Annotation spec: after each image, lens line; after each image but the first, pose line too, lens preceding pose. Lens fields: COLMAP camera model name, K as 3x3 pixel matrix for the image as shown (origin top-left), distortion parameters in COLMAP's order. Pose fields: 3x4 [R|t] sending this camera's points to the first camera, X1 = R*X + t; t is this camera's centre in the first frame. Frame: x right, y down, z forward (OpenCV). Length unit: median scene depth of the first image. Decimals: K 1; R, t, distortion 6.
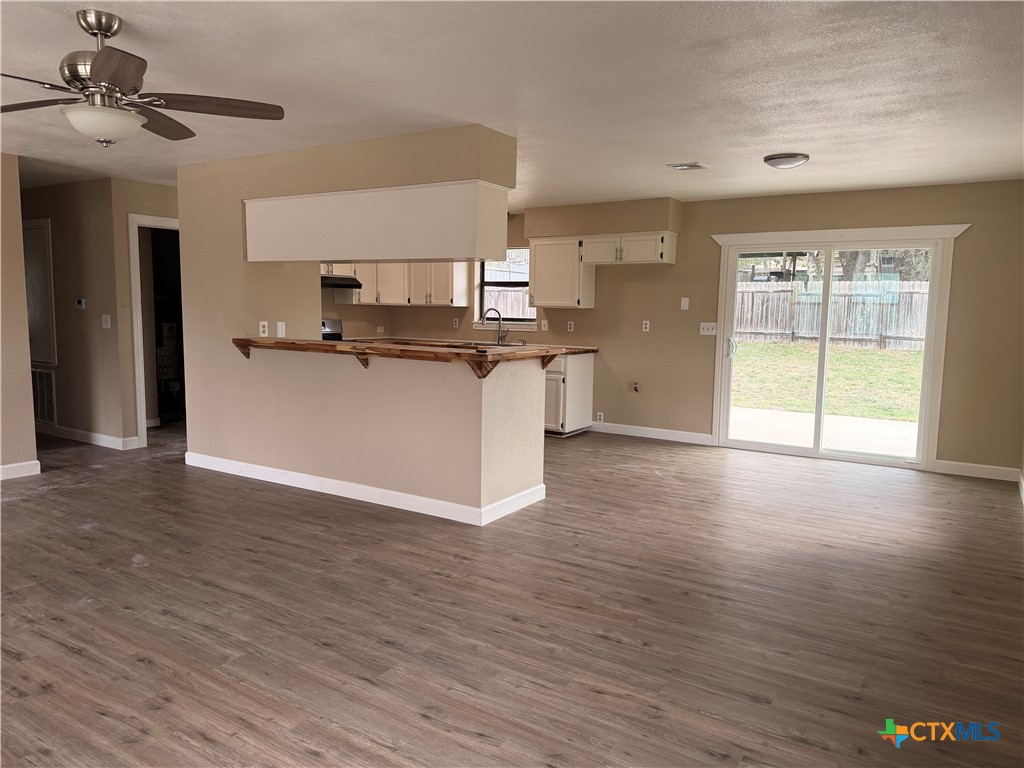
lens RADIAL K [[715.4, 0, 512.7], [0, 715.4, 395.0], [0, 0, 1]] dist [0.046538, -0.069041]
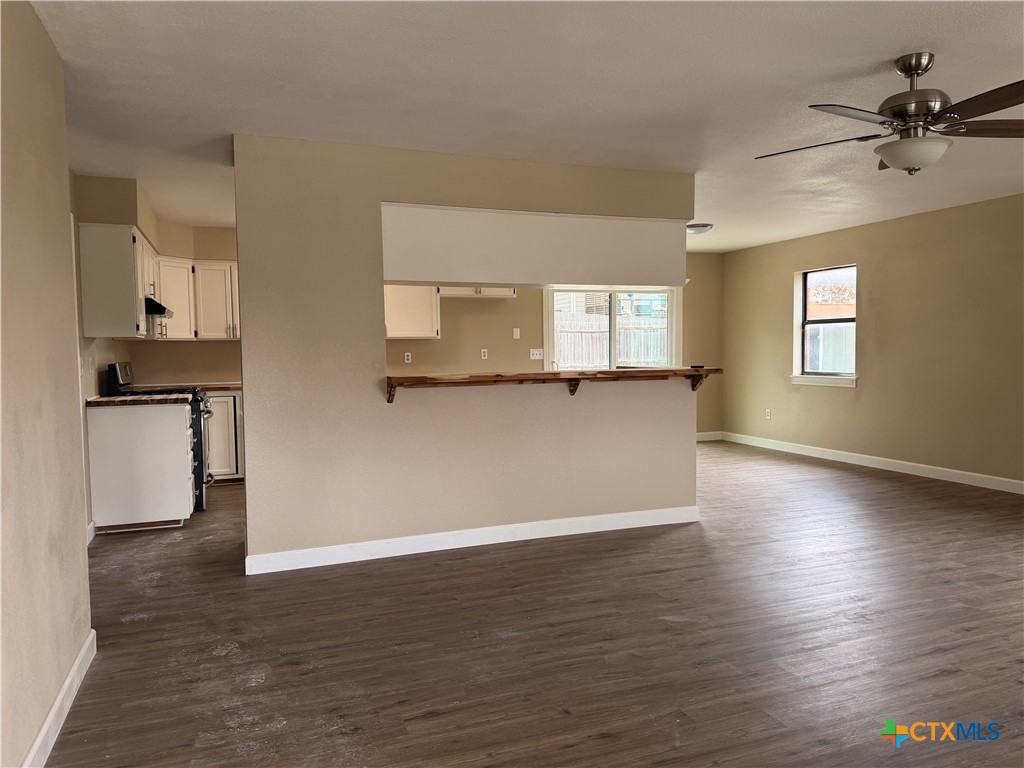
lens RADIAL K [[715.4, 0, 512.7], [0, 715.4, 395.0], [0, 0, 1]] dist [0.046538, -0.069041]
pose [[0.592603, -0.075988, 0.801902, -0.892195], [0.120378, 0.992715, 0.005111, -0.045594], [-0.796449, 0.093502, 0.597434, 0.420172]]
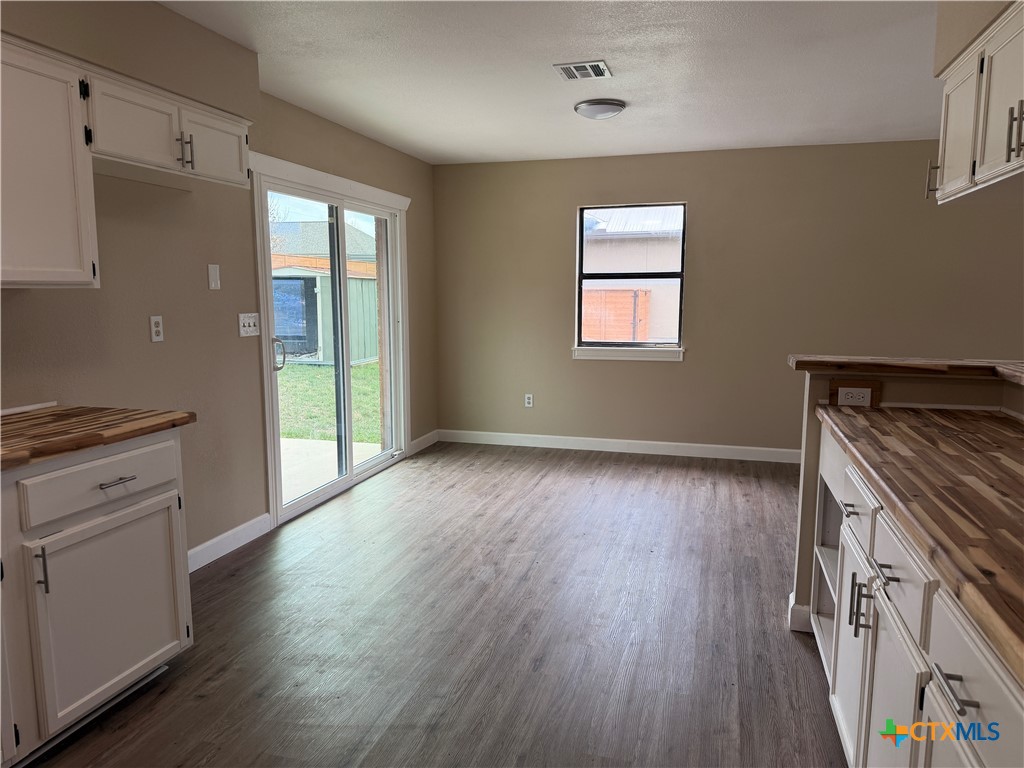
lens RADIAL K [[703.6, 0, 512.0], [0, 703.6, 384.0], [0, 0, 1]] dist [0.045362, -0.001142]
pose [[-0.288653, -0.141534, 0.946915, -0.369560], [0.112822, 0.977094, 0.180437, -0.156795], [-0.950763, 0.158917, -0.266073, 1.214670]]
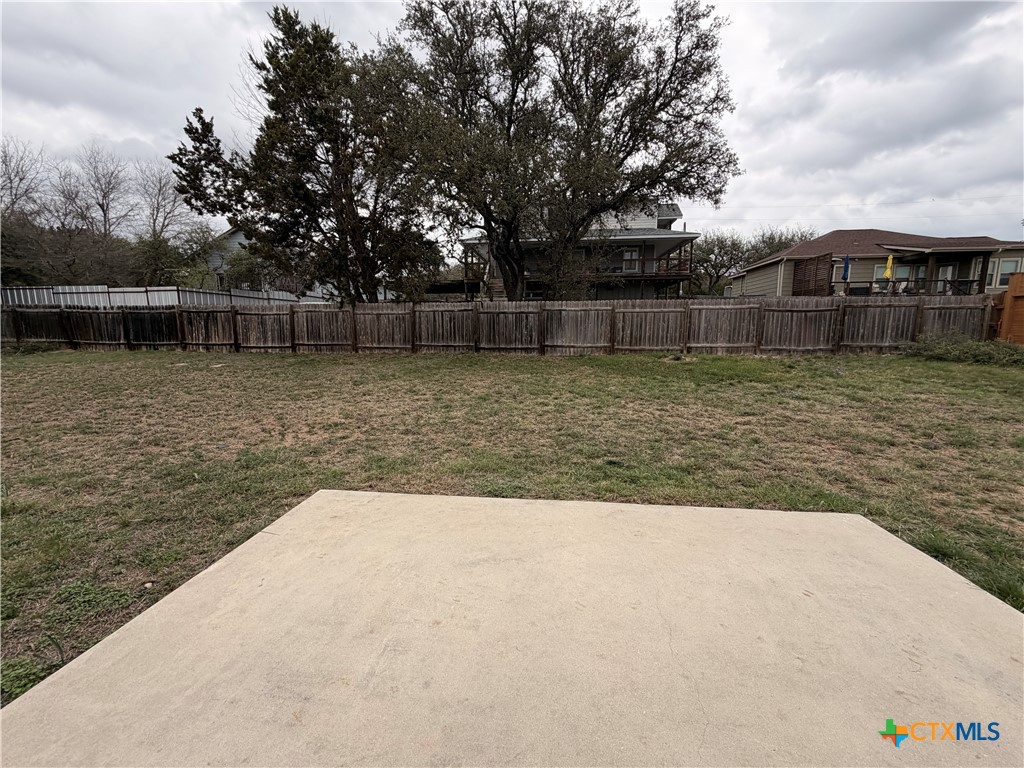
lens RADIAL K [[407.6, 0, 508.1], [0, 407.6, 384.2], [0, 0, 1]] dist [0.000961, 0.000195]
pose [[0.899720, -0.078300, 0.429387, 0.513162], [0.072107, 0.996924, 0.030702, -0.137653], [-0.430470, 0.003339, 0.902599, 1.324030]]
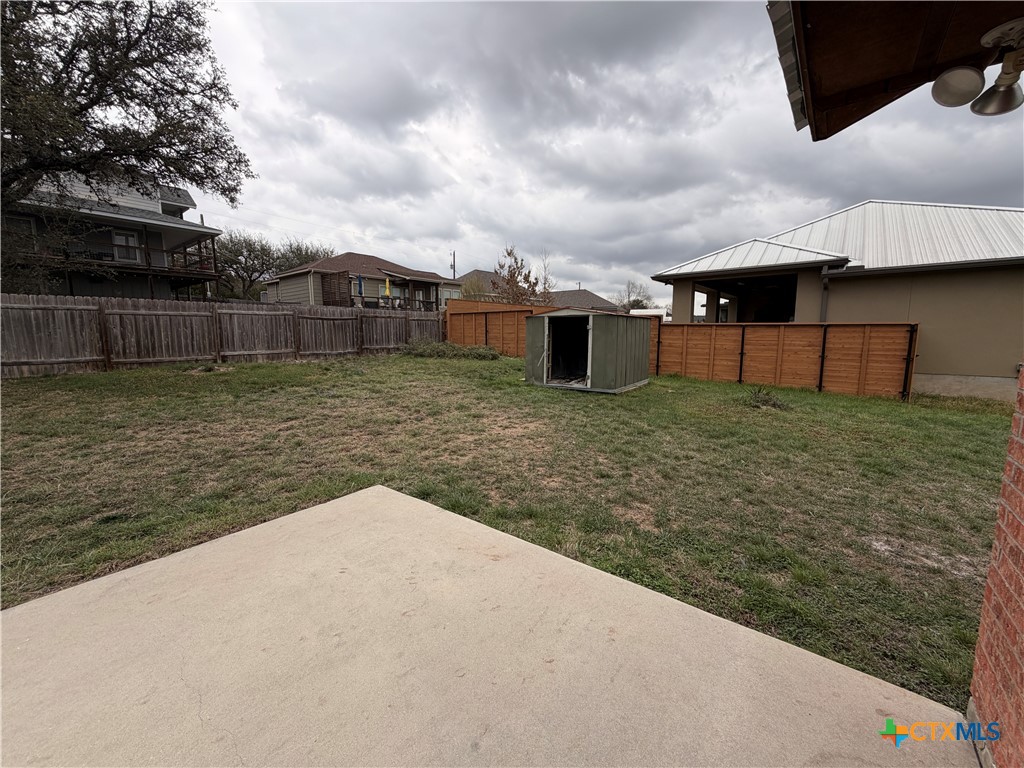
lens RADIAL K [[407.6, 0, 508.1], [0, 407.6, 384.2], [0, 0, 1]] dist [0.000961, 0.000195]
pose [[0.106768, -0.141783, 0.984123, 0.538893], [0.131160, 0.983140, 0.127412, -0.134636], [-0.985595, 0.115474, 0.123564, 1.302224]]
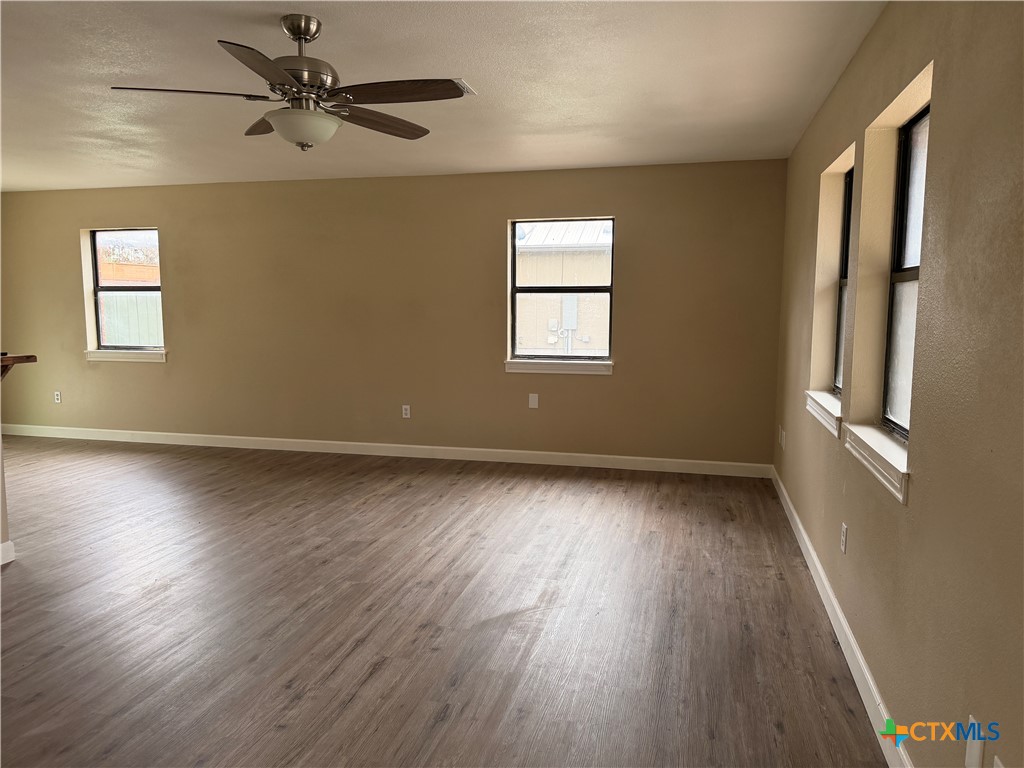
lens RADIAL K [[716.9, 0, 512.0], [0, 716.9, 384.0], [0, 0, 1]] dist [0.052719, -0.069427]
pose [[-0.318087, -0.121565, 0.940235, -0.806773], [0.108413, 0.980575, 0.163458, -0.077635], [-0.941842, 0.153928, -0.298729, 0.525724]]
